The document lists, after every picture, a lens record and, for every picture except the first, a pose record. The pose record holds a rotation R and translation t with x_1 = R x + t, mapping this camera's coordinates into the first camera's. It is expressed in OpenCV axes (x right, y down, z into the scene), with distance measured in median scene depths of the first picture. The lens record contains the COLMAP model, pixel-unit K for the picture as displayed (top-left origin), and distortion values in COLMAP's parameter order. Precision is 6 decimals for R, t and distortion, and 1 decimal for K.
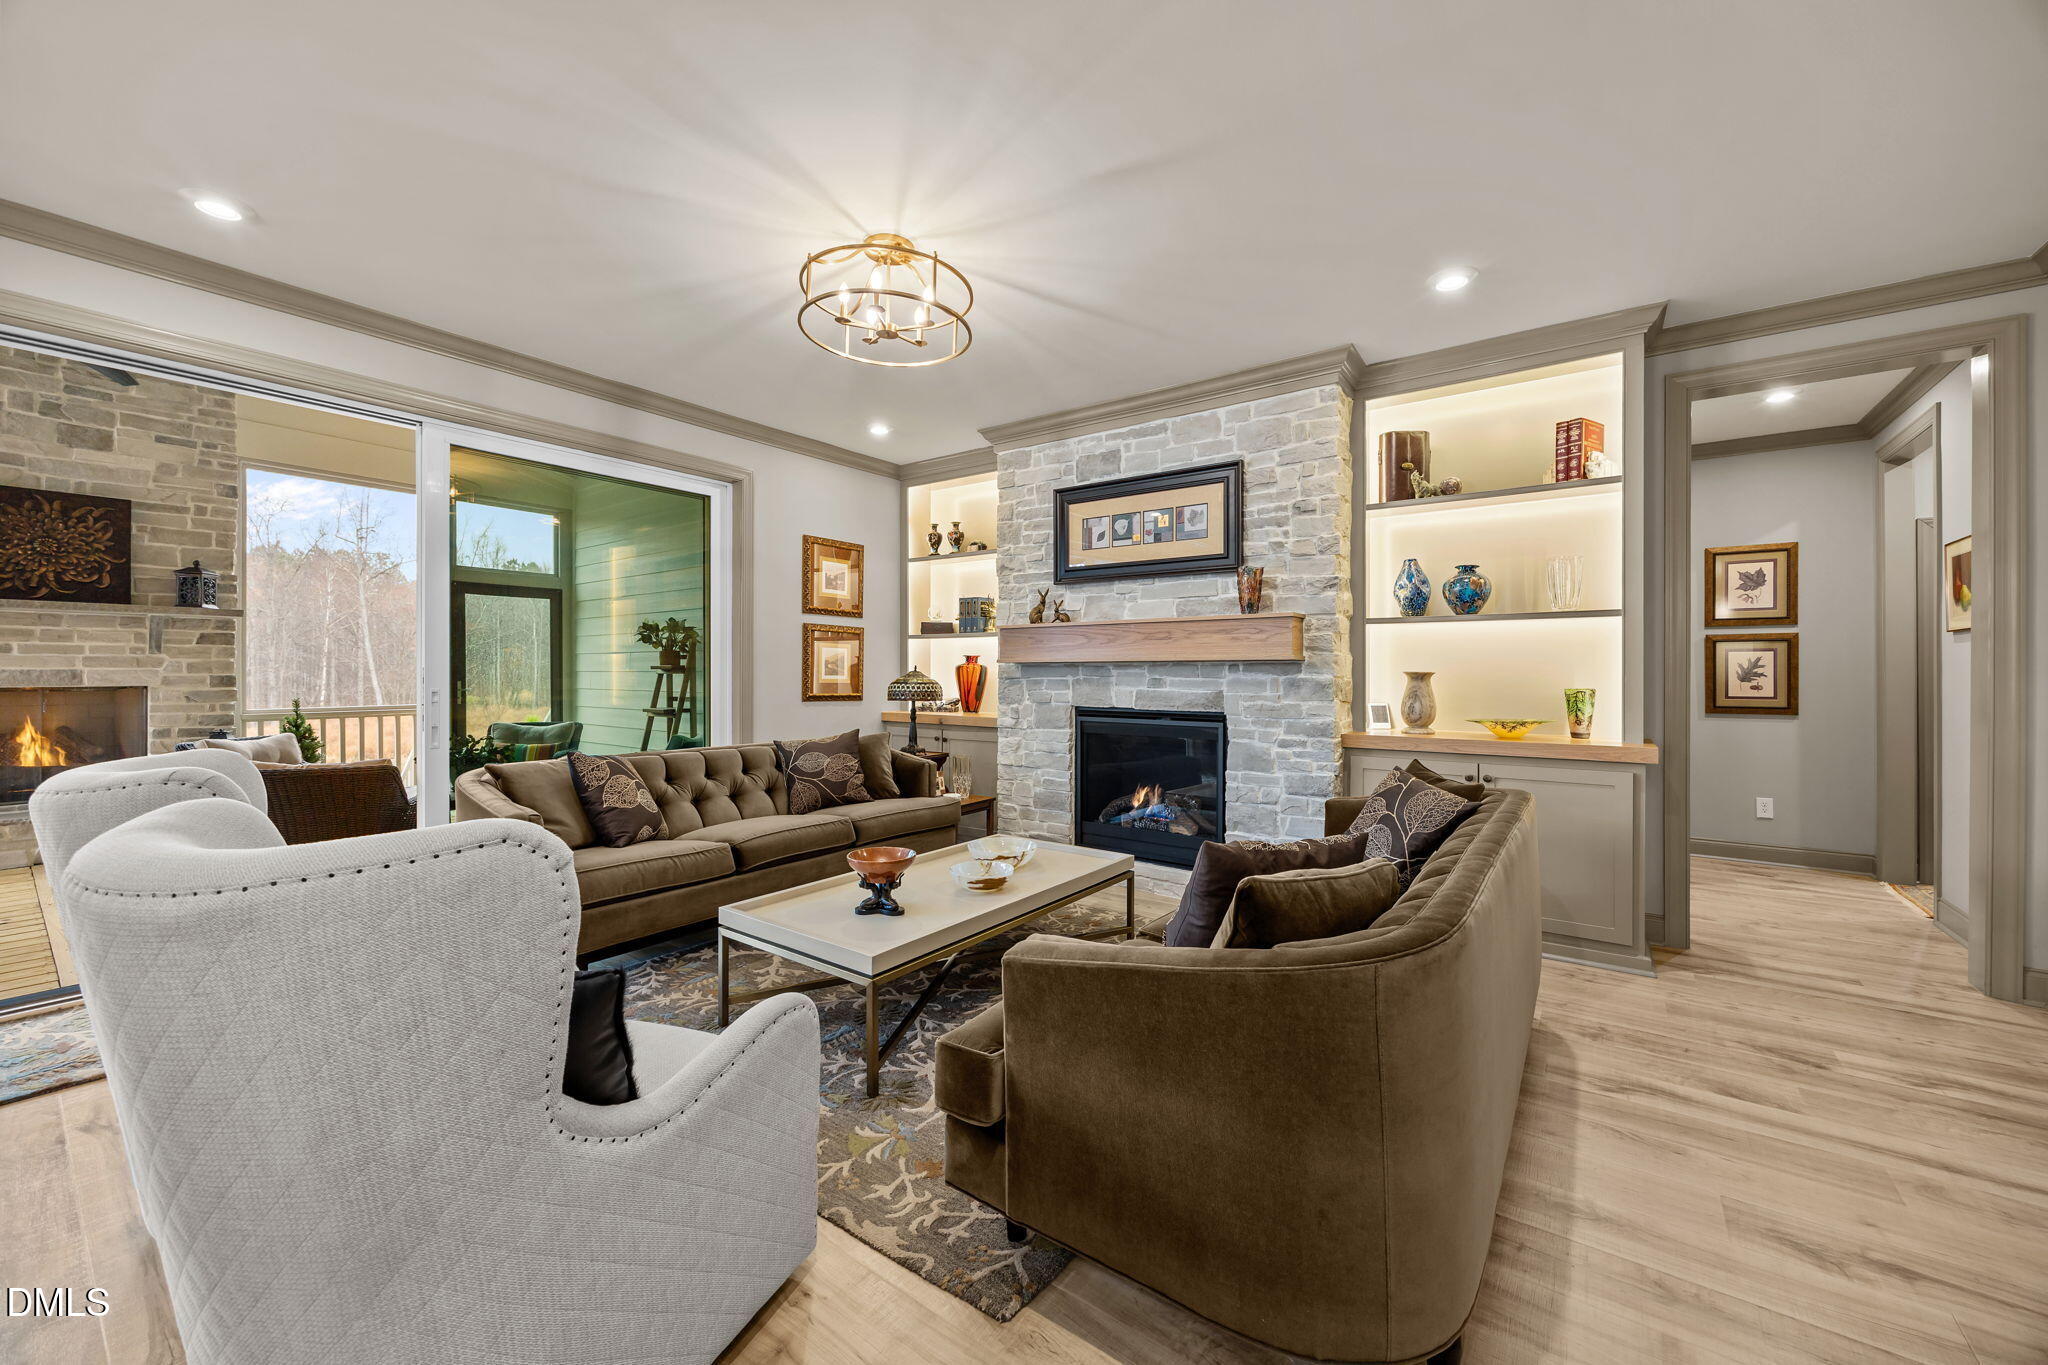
lens RADIAL K [[782.0, 0, 1029.1], [0, 782.0, 674.8], [0, 0, 1]] dist [0.000359, -0.001193]
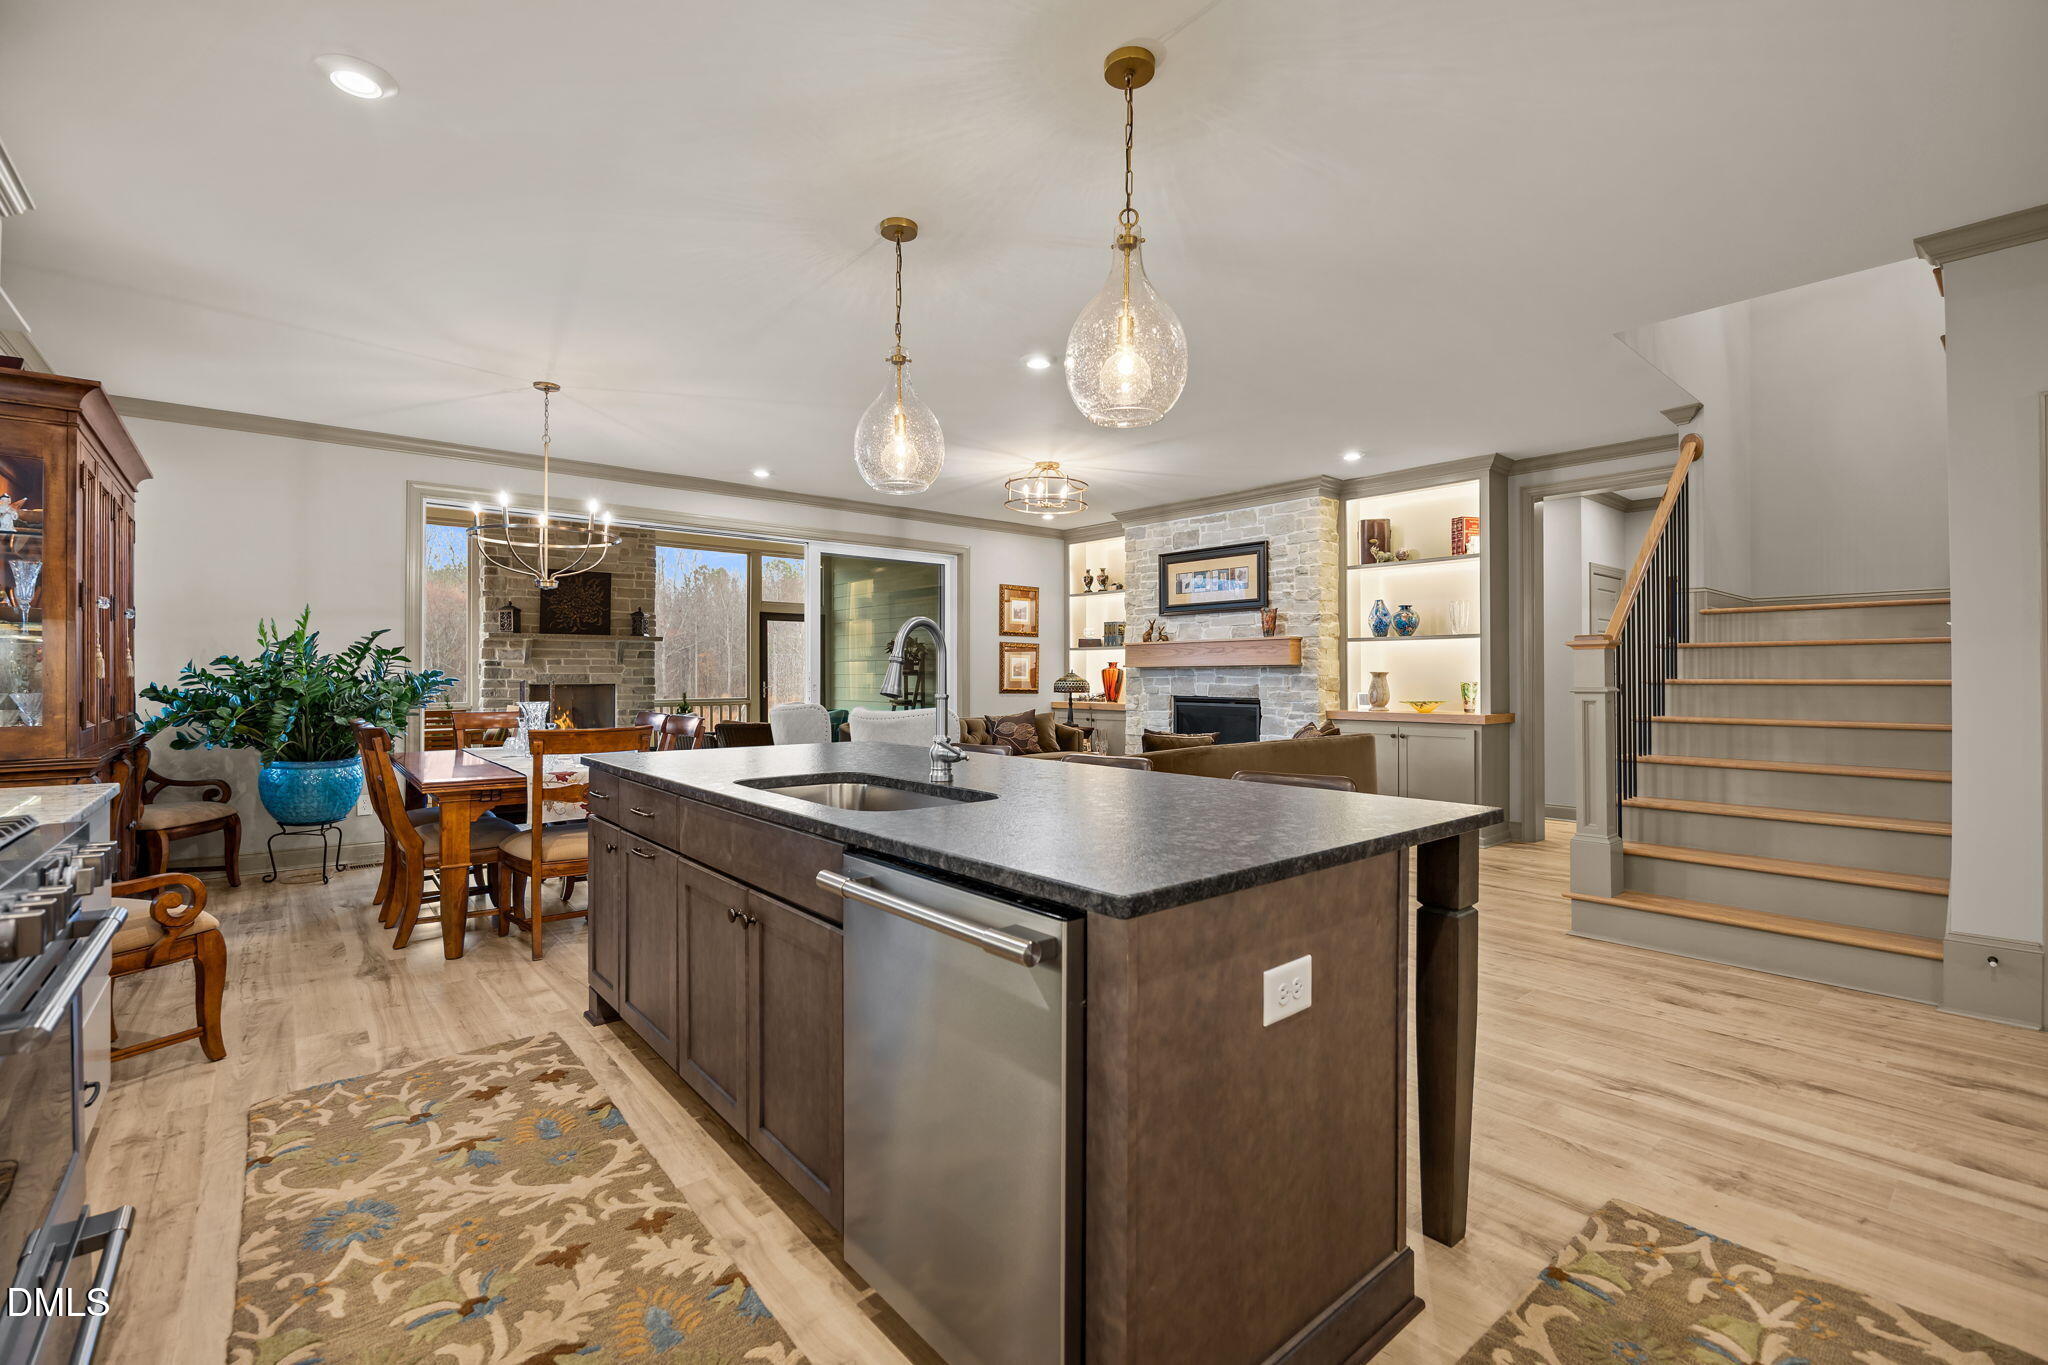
lens RADIAL K [[888.4, 0, 1009.9], [0, 888.4, 677.4], [0, 0, 1]] dist [-0.003707, -0.000131]
pose [[0.968997, -0.002436, -0.247062, 0.155685], [0.001818, 0.999995, -0.002730, 0.007830], [0.247067, 0.002196, 0.968996, -0.663404]]
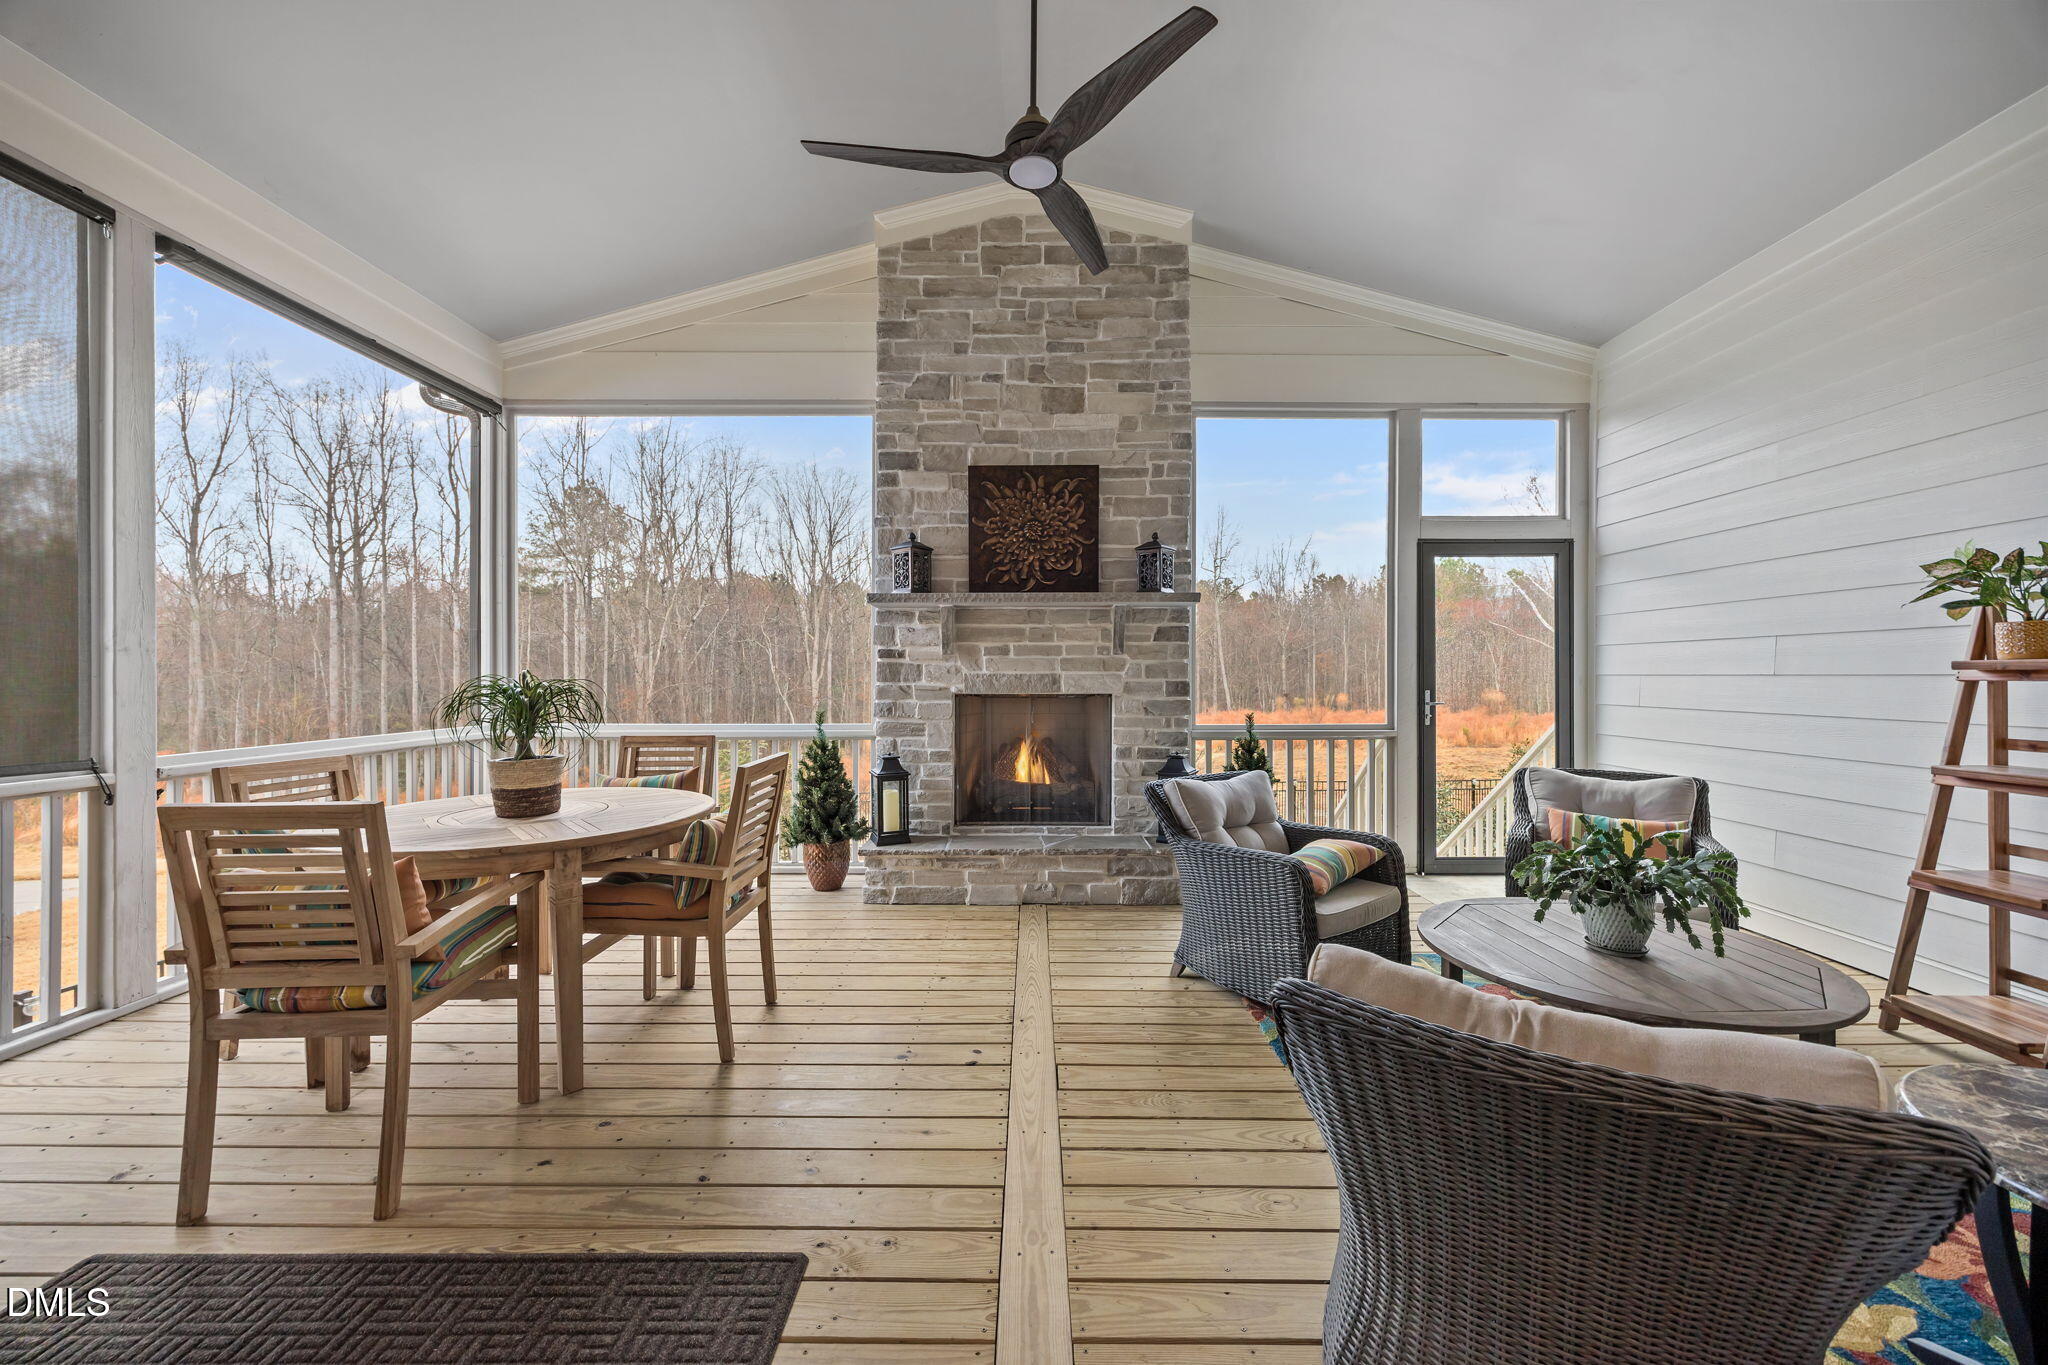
lens RADIAL K [[782.0, 0, 1028.5], [0, 782.0, 675.1], [0, 0, 1]] dist [0.000359, -0.001193]
pose [[0.591722, -0.001568, -0.806141, -0.563555], [-0.001826, 0.999993, -0.003286, -0.002627], [0.806140, 0.003416, 0.591715, 0.481858]]
